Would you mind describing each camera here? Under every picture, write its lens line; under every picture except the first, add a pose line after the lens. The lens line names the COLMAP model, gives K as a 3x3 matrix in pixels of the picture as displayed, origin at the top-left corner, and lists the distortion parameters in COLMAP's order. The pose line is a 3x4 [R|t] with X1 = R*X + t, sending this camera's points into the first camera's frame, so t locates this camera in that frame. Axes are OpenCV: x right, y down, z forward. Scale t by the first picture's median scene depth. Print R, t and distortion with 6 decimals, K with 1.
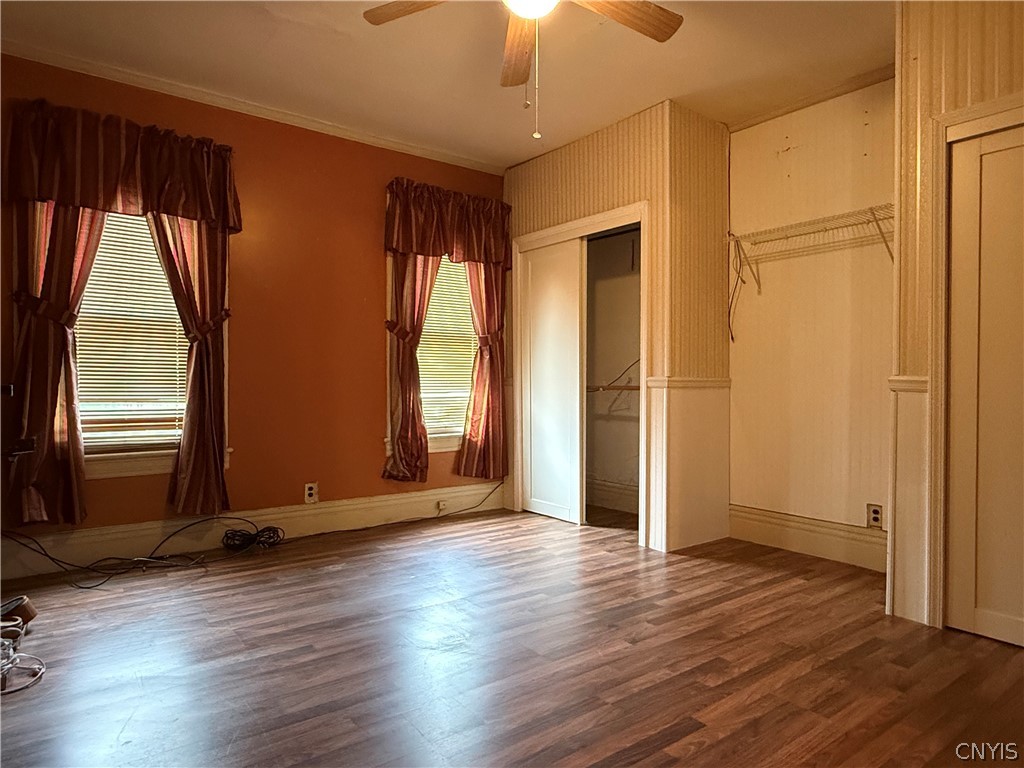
lens RADIAL K [[624.3, 0, 509.2], [0, 624.3, 384.8], [0, 0, 1]] dist [-0.002549, 0.002078]
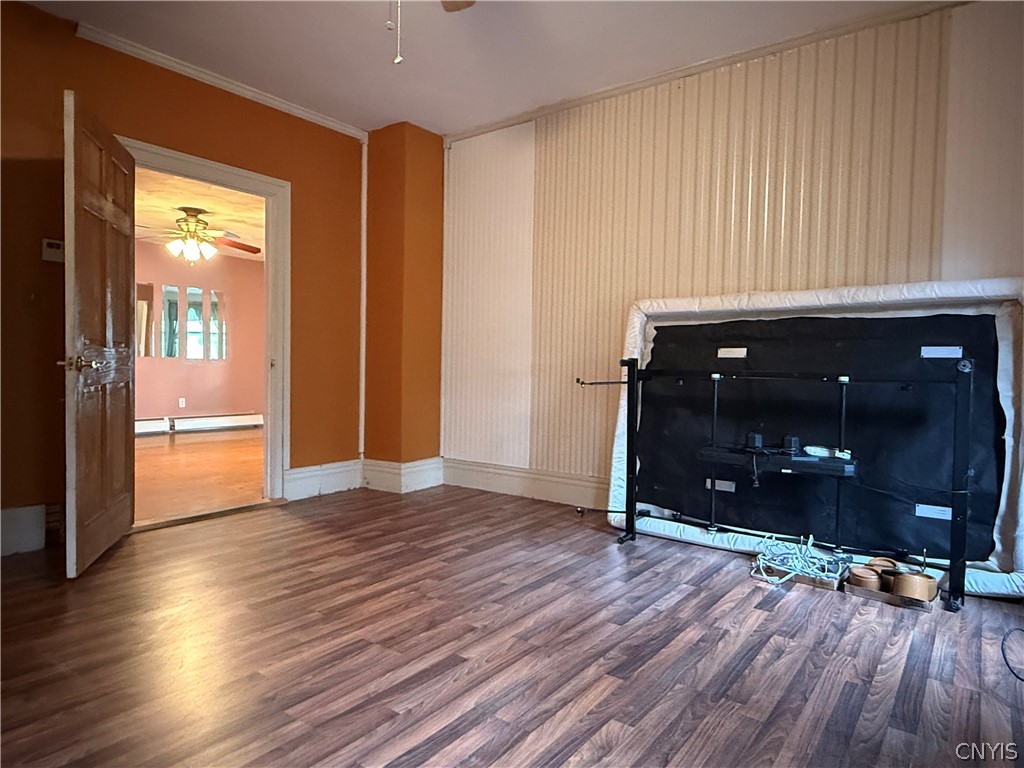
lens RADIAL K [[624.3, 0, 509.2], [0, 624.3, 384.8], [0, 0, 1]] dist [-0.002549, 0.002078]
pose [[-0.968957, -0.050259, -0.242068, 0.051348], [-0.055014, 0.998402, 0.012921, 0.063153], [0.241032, 0.025837, -0.970173, 1.504934]]
